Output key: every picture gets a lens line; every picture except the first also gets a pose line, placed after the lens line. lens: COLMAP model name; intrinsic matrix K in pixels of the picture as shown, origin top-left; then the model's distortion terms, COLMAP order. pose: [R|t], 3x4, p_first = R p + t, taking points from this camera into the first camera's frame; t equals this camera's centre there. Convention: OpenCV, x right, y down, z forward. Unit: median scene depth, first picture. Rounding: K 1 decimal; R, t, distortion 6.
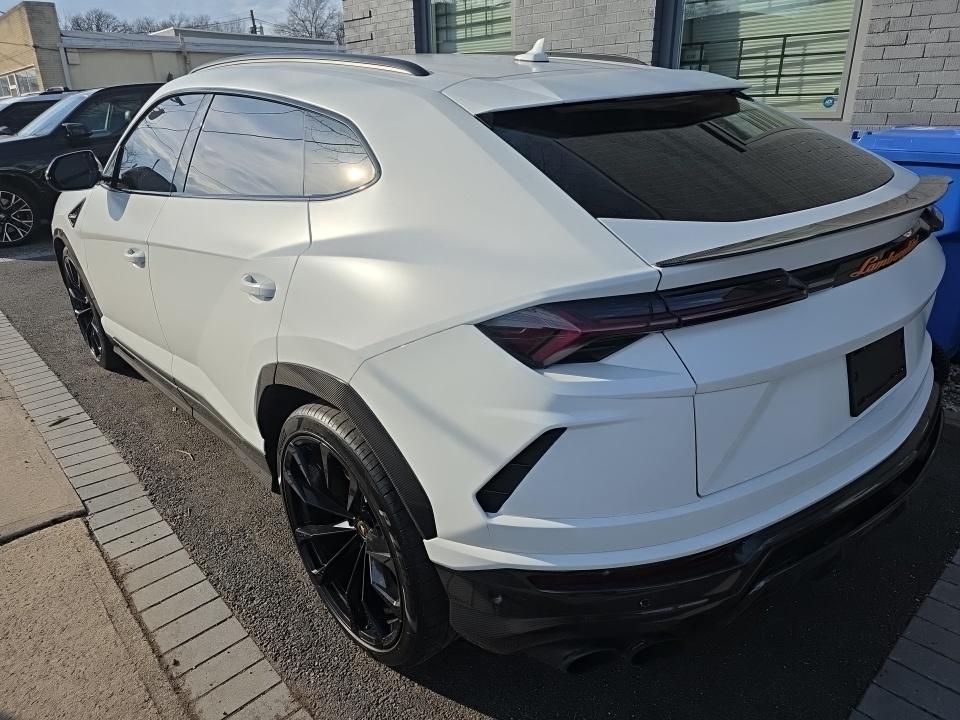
lens RADIAL K [[654.8, 0, 480.0], [0, 654.8, 360.0], [0, 0, 1]] dist [0.044411, -0.047977]
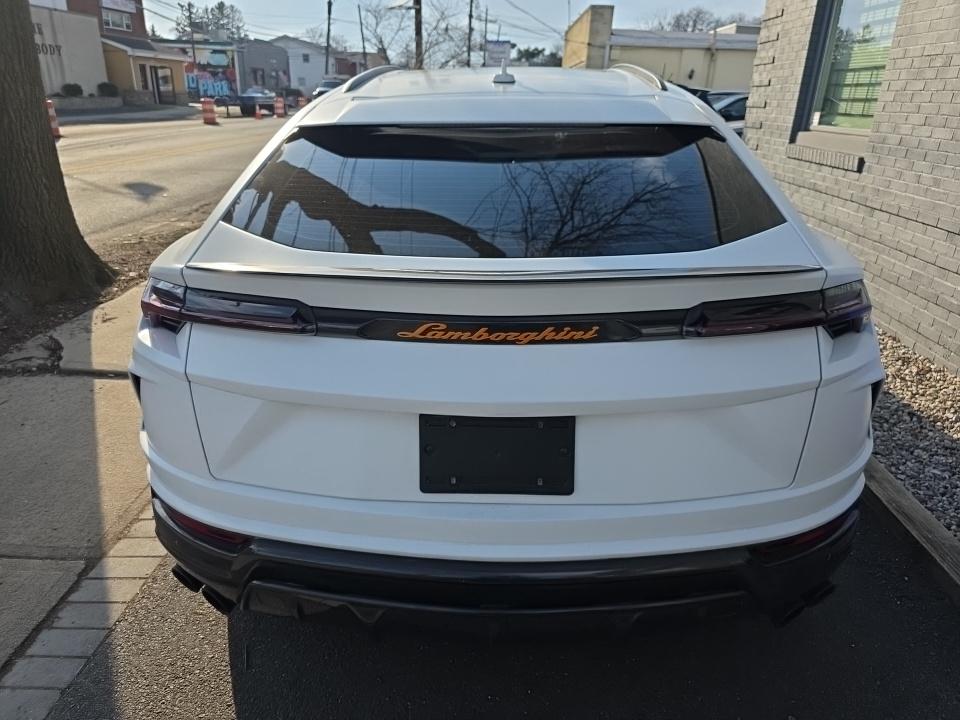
lens RADIAL K [[654.8, 0, 480.0], [0, 654.8, 360.0], [0, 0, 1]] dist [0.044411, -0.047977]
pose [[0.712279, 0.301040, -0.634062, 0.103979], [-0.296478, 0.947850, 0.116969, -0.019729], [0.636207, 0.104671, 0.764385, 0.032561]]
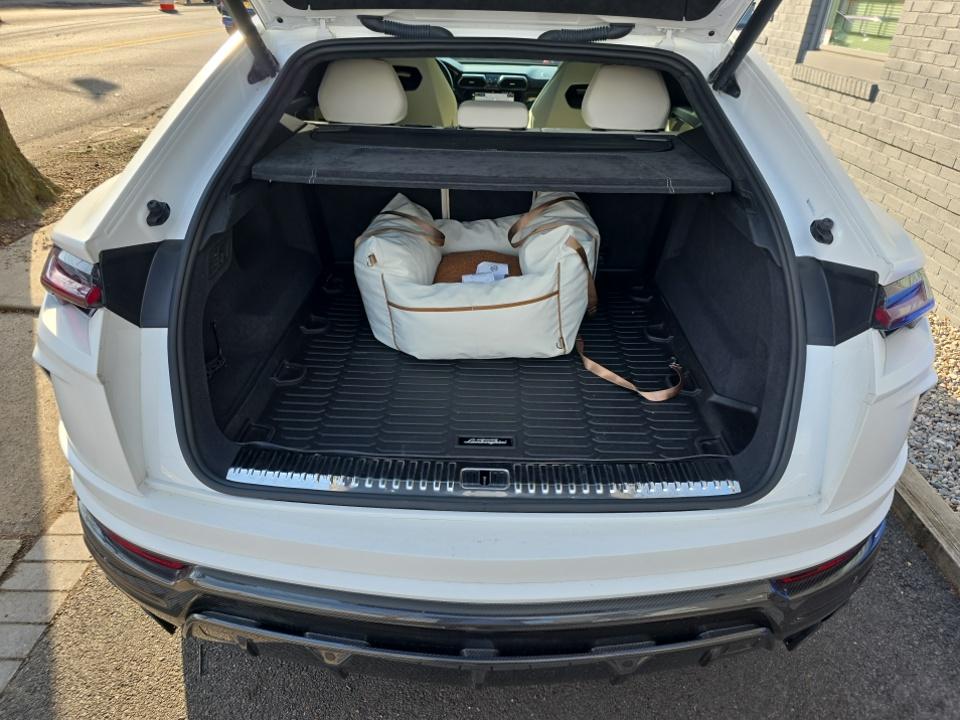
lens RADIAL K [[663.2, 0, 495.9], [0, 663.2, 358.3], [0, 0, 1]] dist [0.045857, -0.045789]
pose [[0.740439, 0.379393, -0.554807, 0.091975], [-0.313579, 0.925107, 0.214116, -0.026783], [0.594490, 0.015436, 0.803955, 0.042459]]
